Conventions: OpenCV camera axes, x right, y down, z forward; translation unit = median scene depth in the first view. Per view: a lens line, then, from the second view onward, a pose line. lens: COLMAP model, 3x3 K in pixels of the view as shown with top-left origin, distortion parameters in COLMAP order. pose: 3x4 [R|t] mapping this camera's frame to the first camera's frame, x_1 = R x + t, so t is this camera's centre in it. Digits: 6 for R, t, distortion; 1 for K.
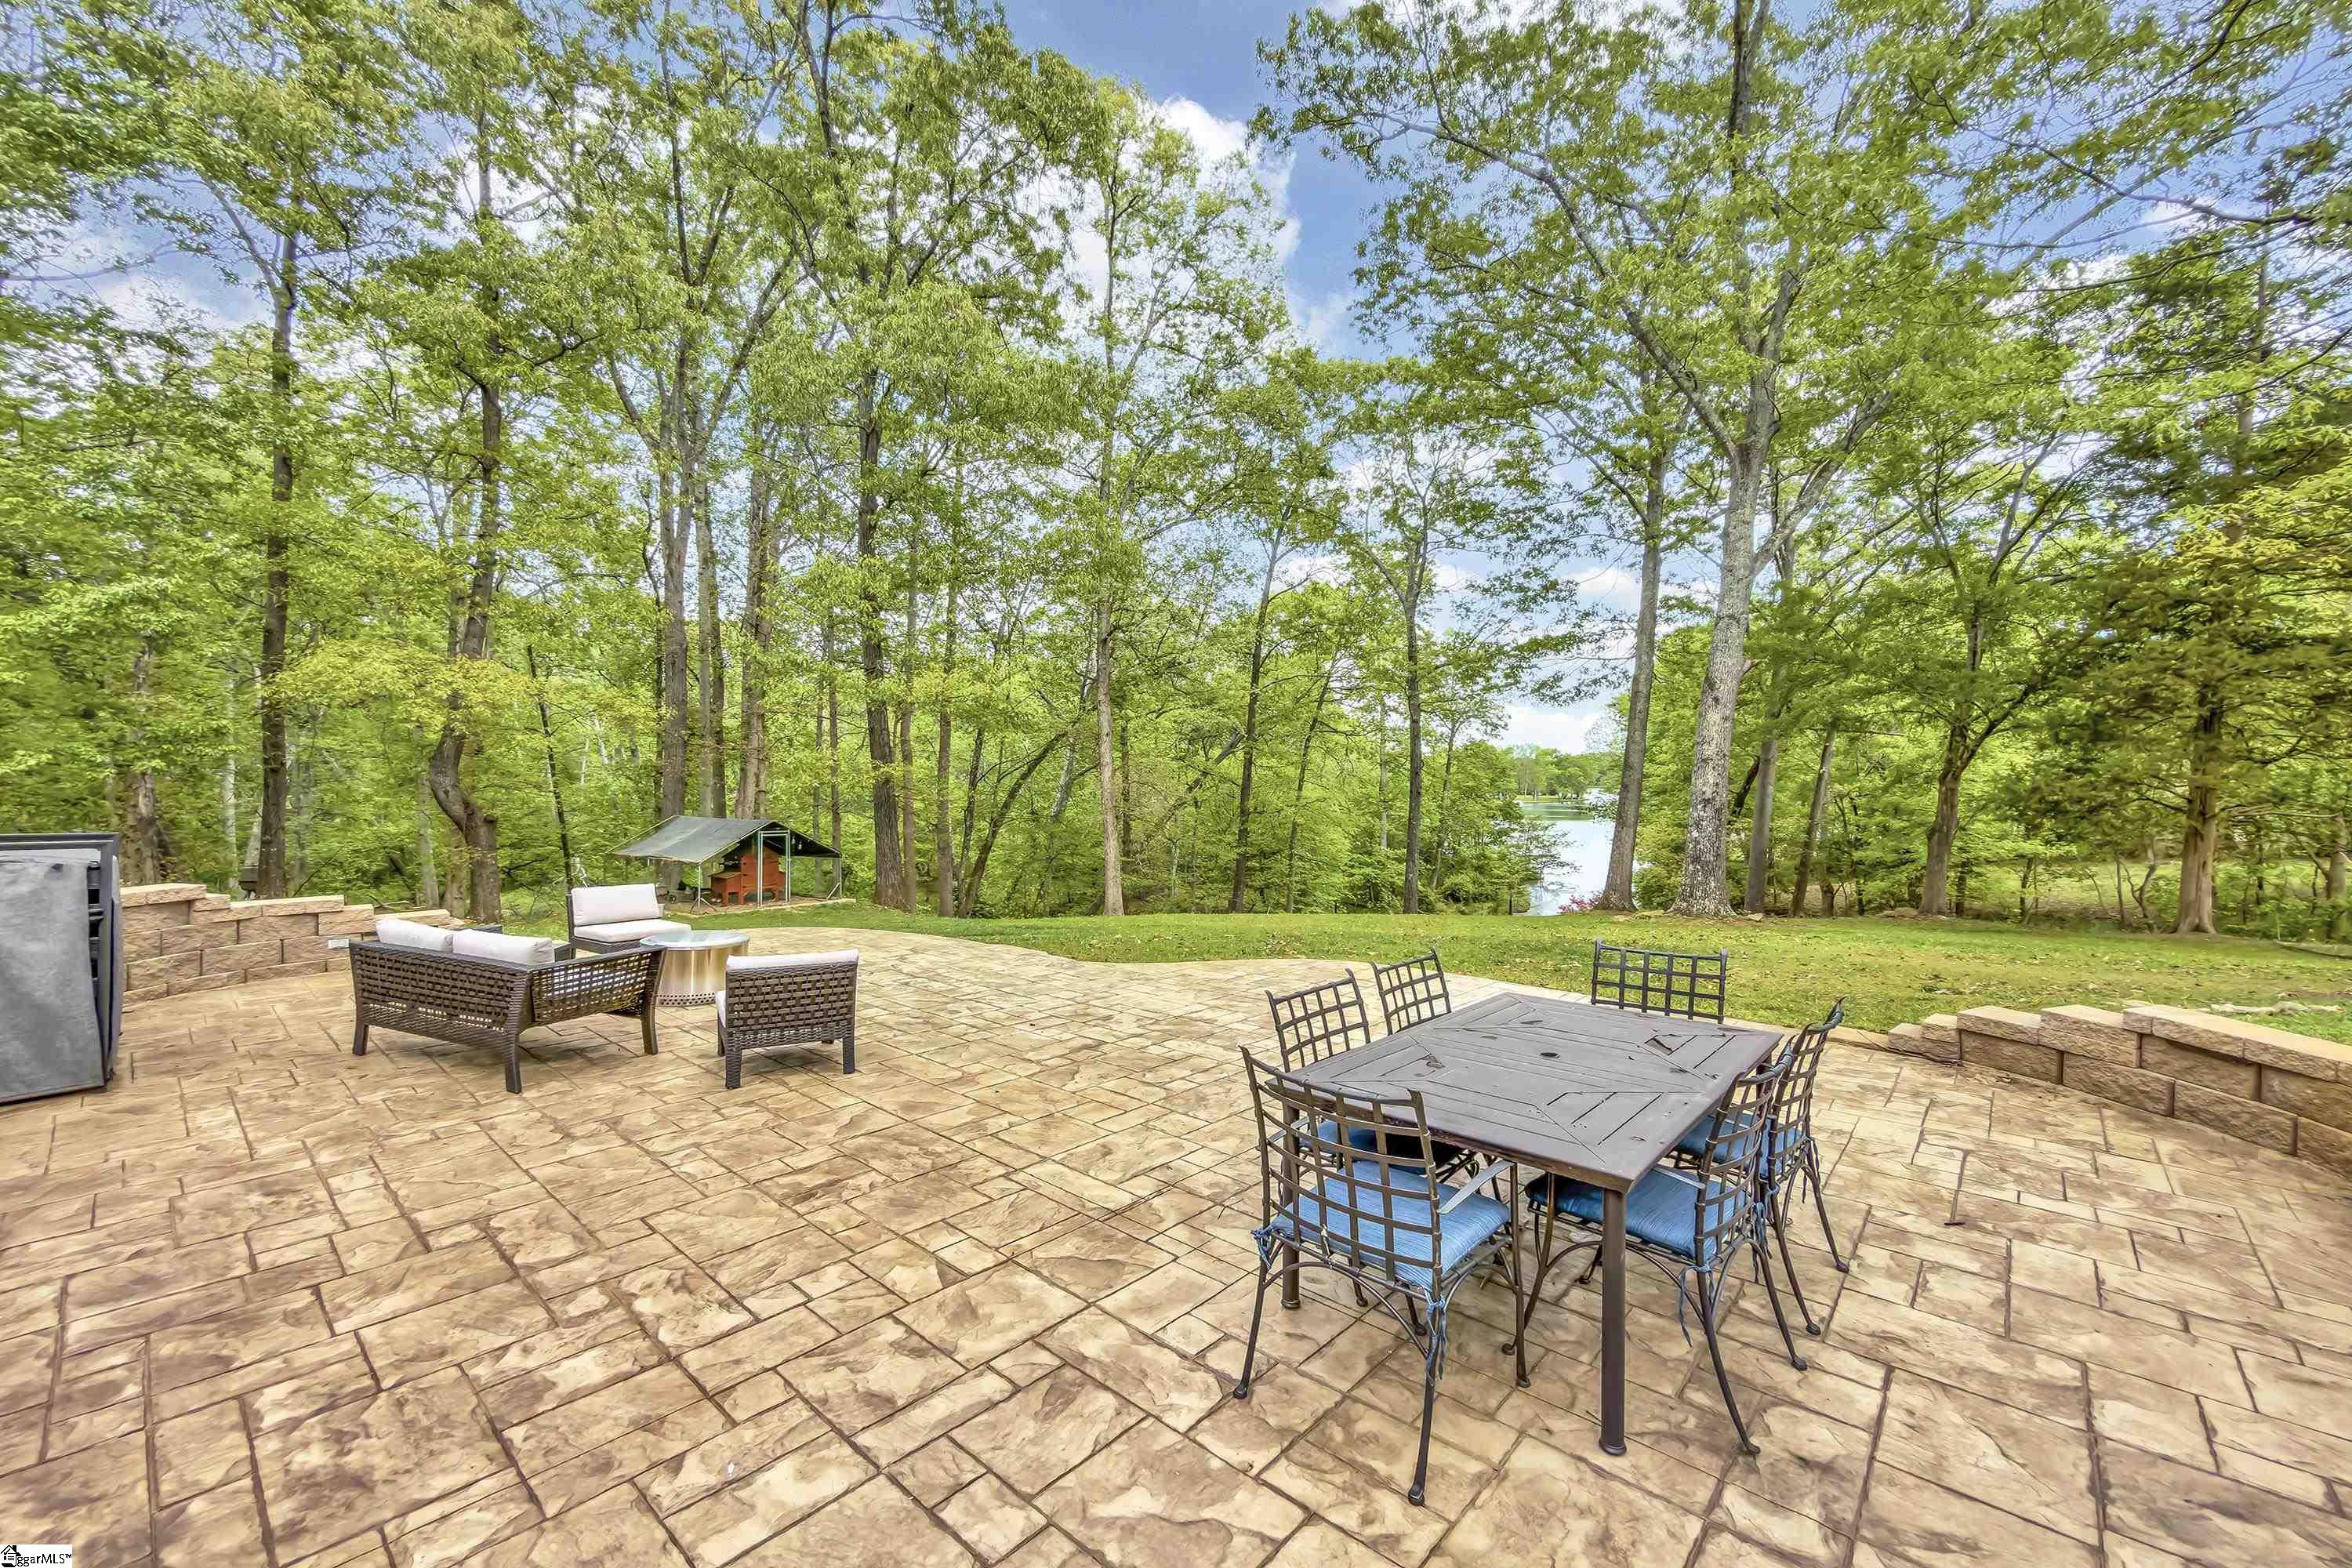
lens RADIAL K [[924.0, 0, 1173.0], [0, 924.0, 782.8], [0, 0, 1]] dist [-0.003053, 0.000128]
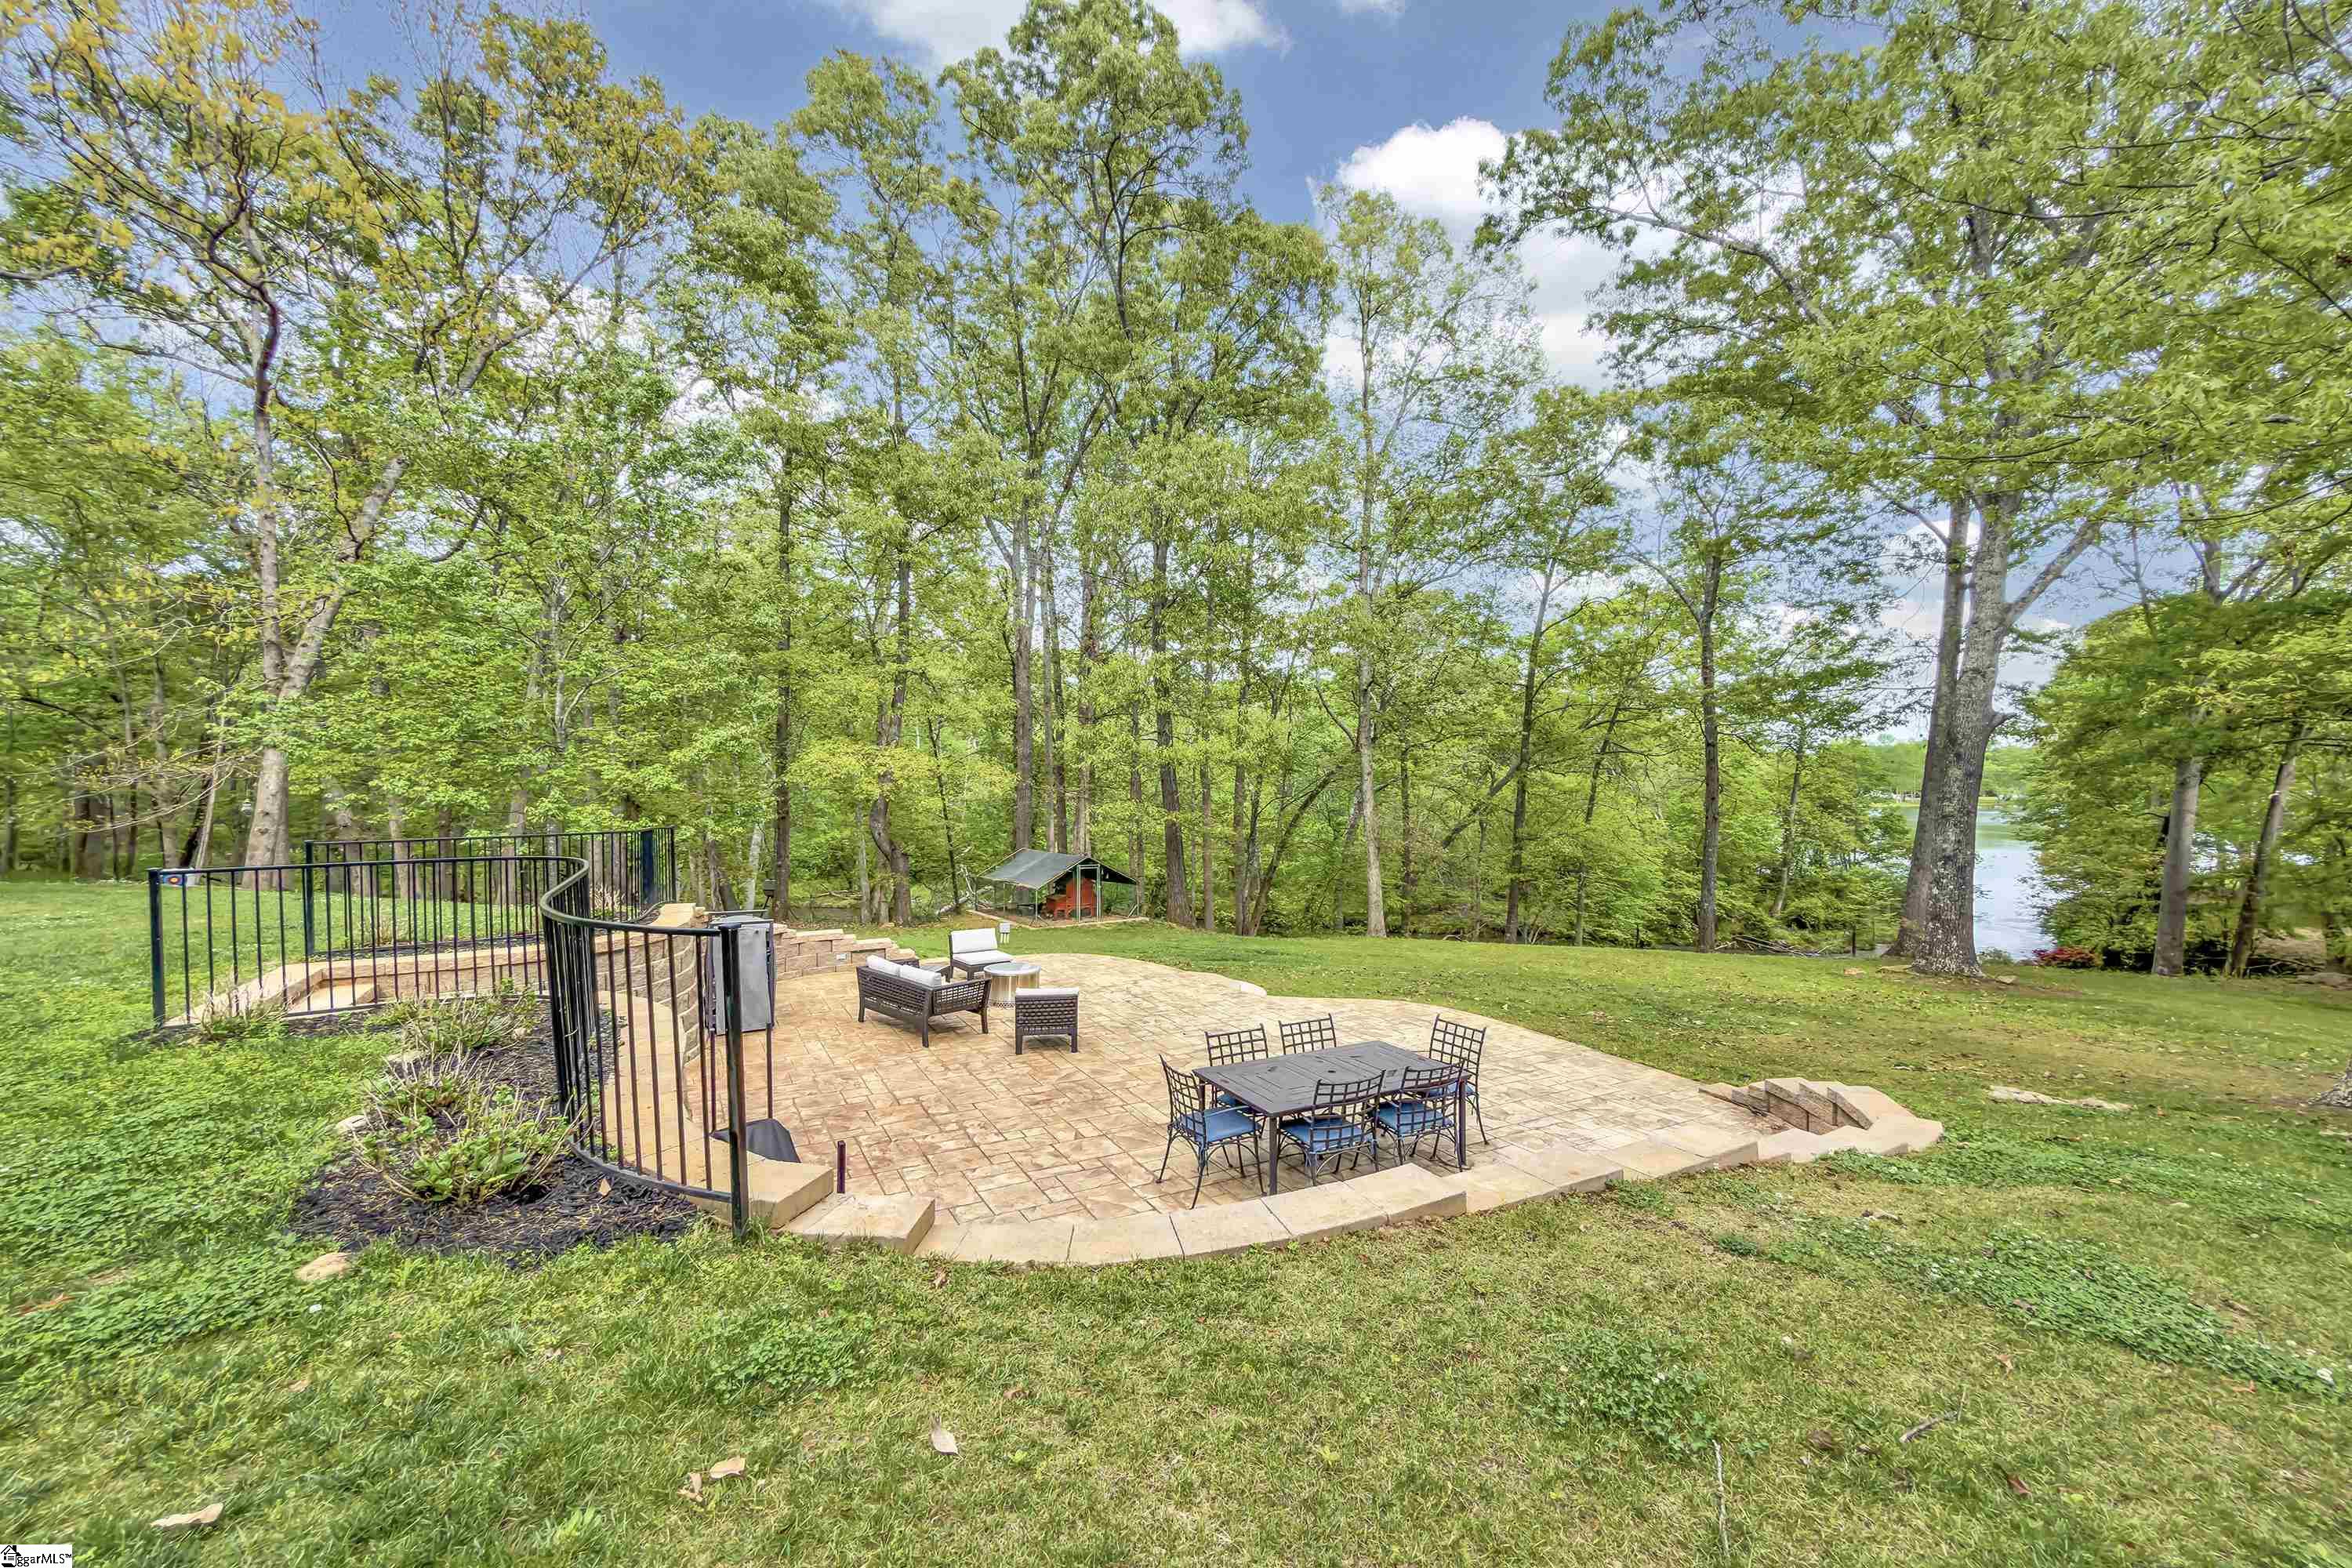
lens RADIAL K [[924.0, 0, 1180.7], [0, 924.0, 788.3], [0, 0, 1]] dist [-0.003053, 0.000128]
pose [[0.942359, -0.004452, -0.334575, 0.338730], [0.006819, 0.999959, 0.005899, -0.164195], [0.334535, -0.007841, 0.942351, -0.492156]]
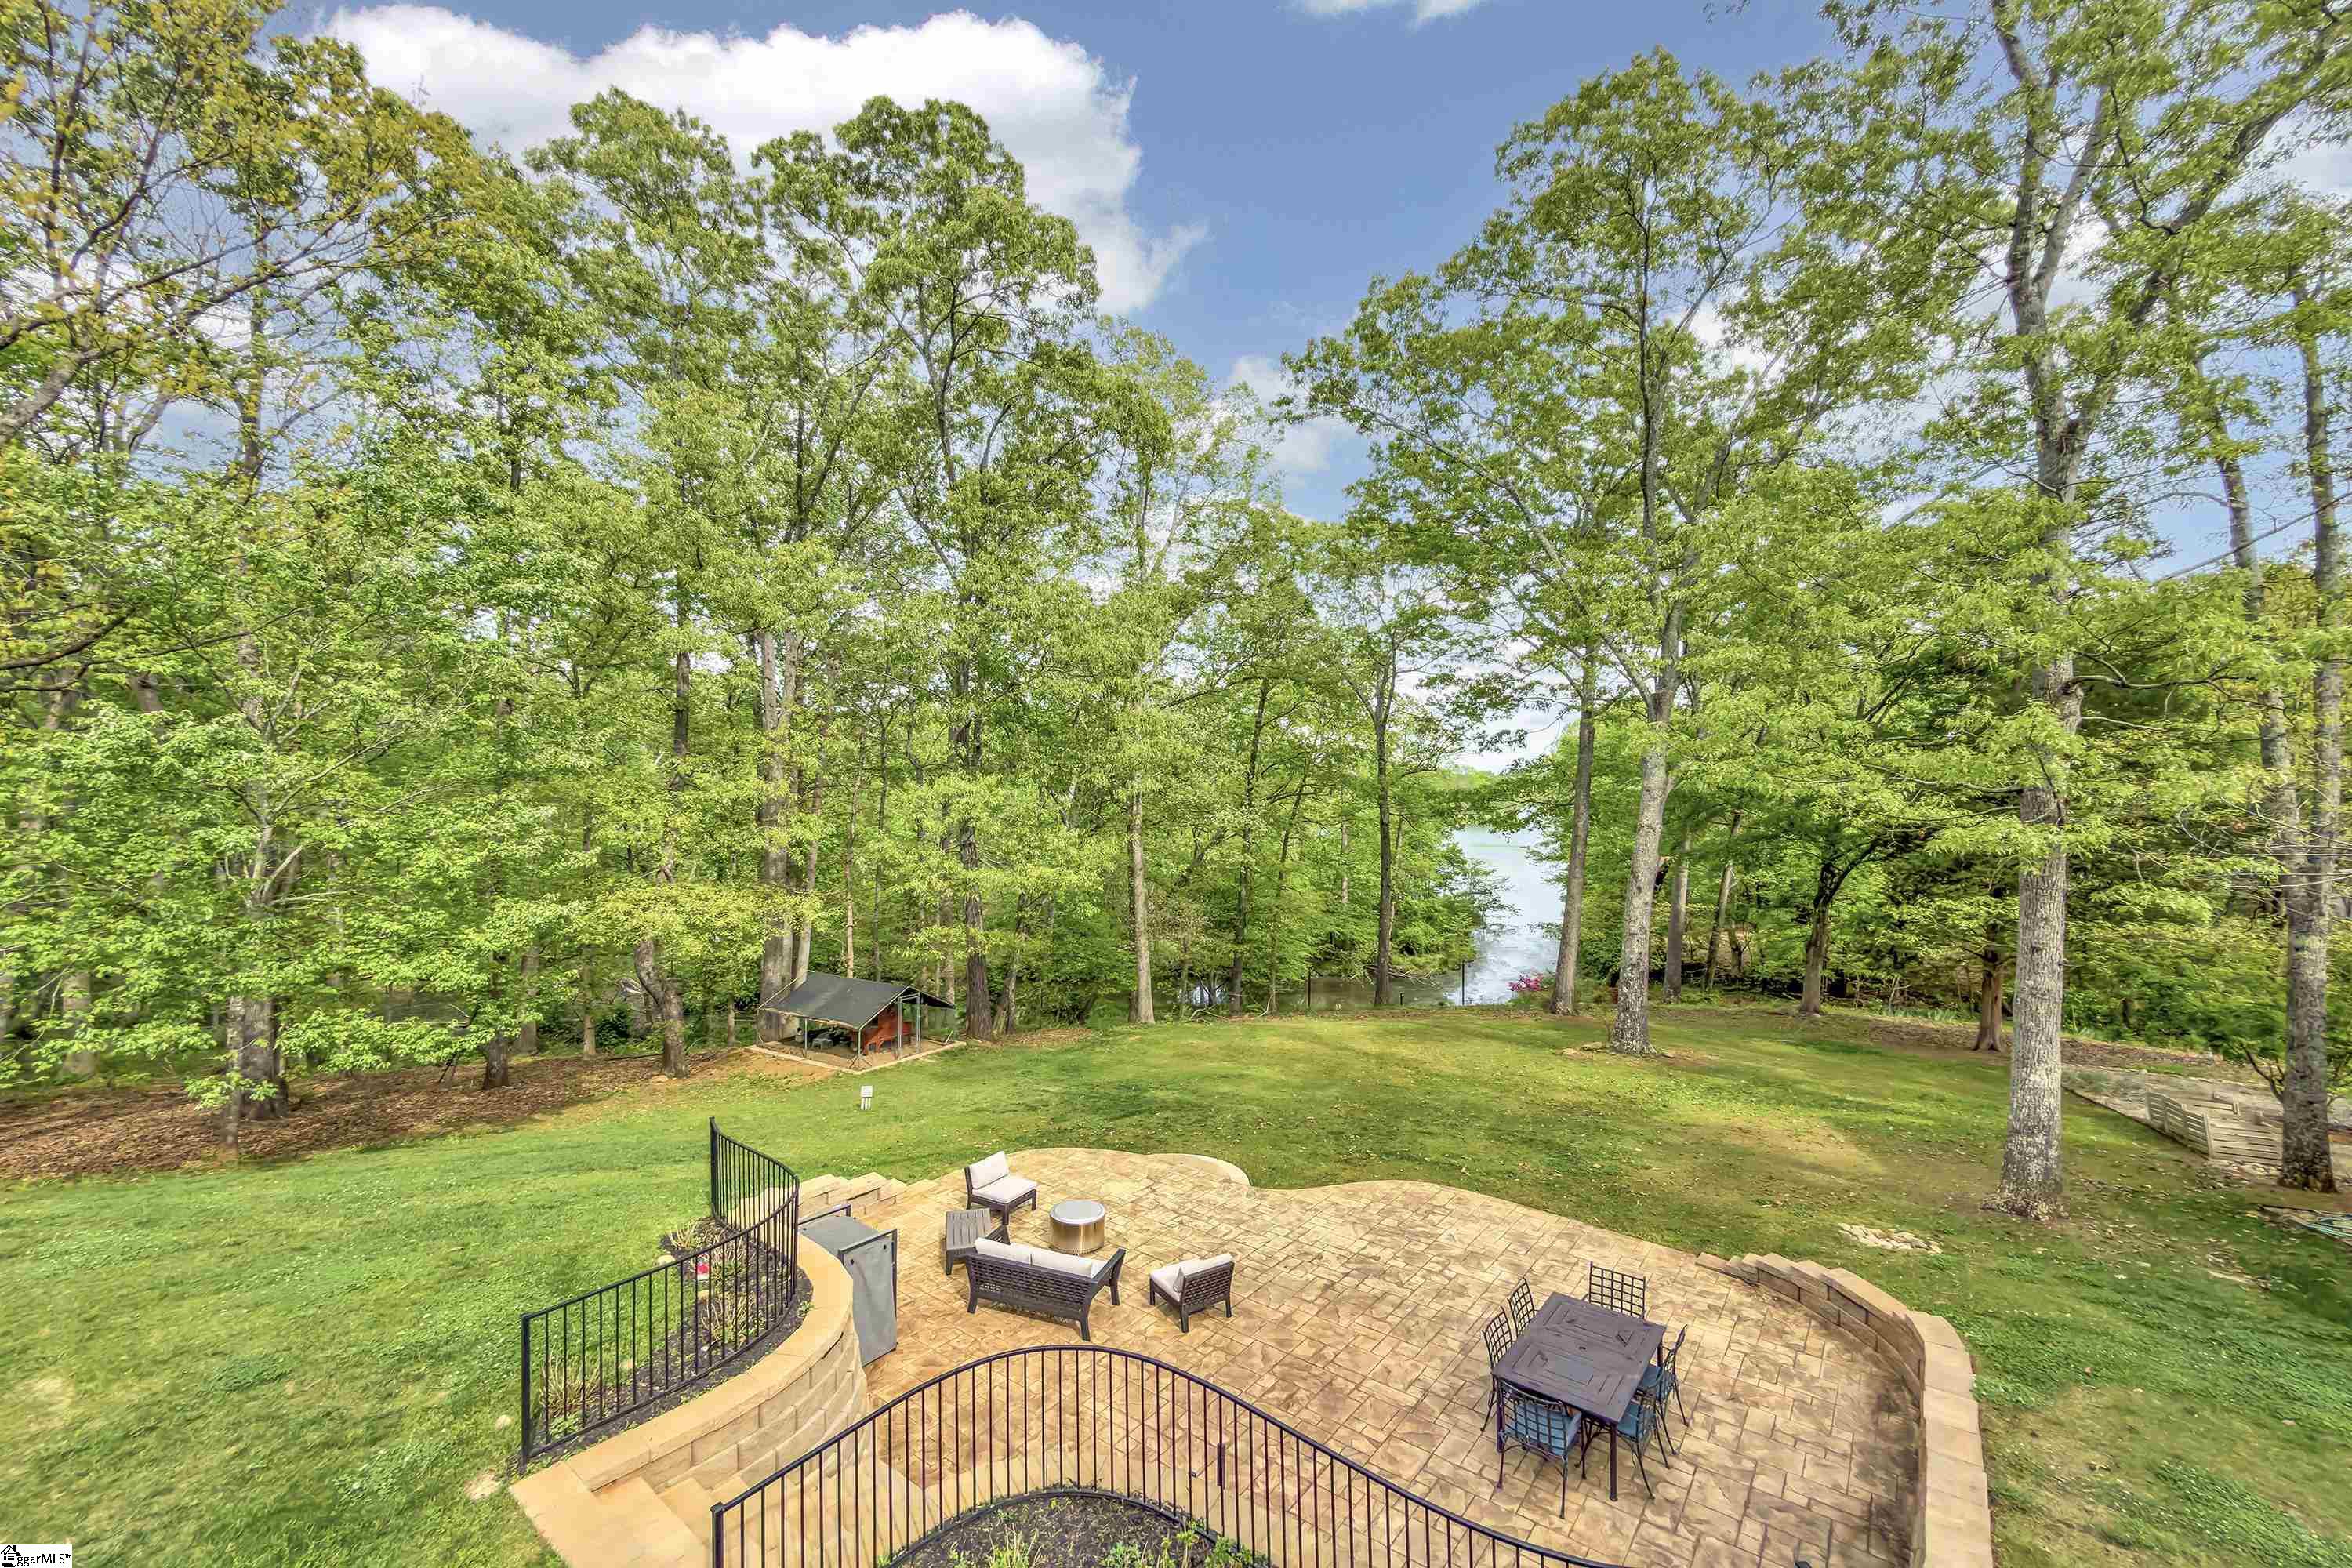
lens RADIAL K [[924.0, 0, 1166.1], [0, 924.0, 784.4], [0, 0, 1]] dist [-0.003053, 0.000128]
pose [[0.998305, -0.004856, 0.058004, -0.405510], [0.005483, 0.999928, -0.010650, -0.564856], [-0.057948, 0.010950, 0.998260, -0.696858]]
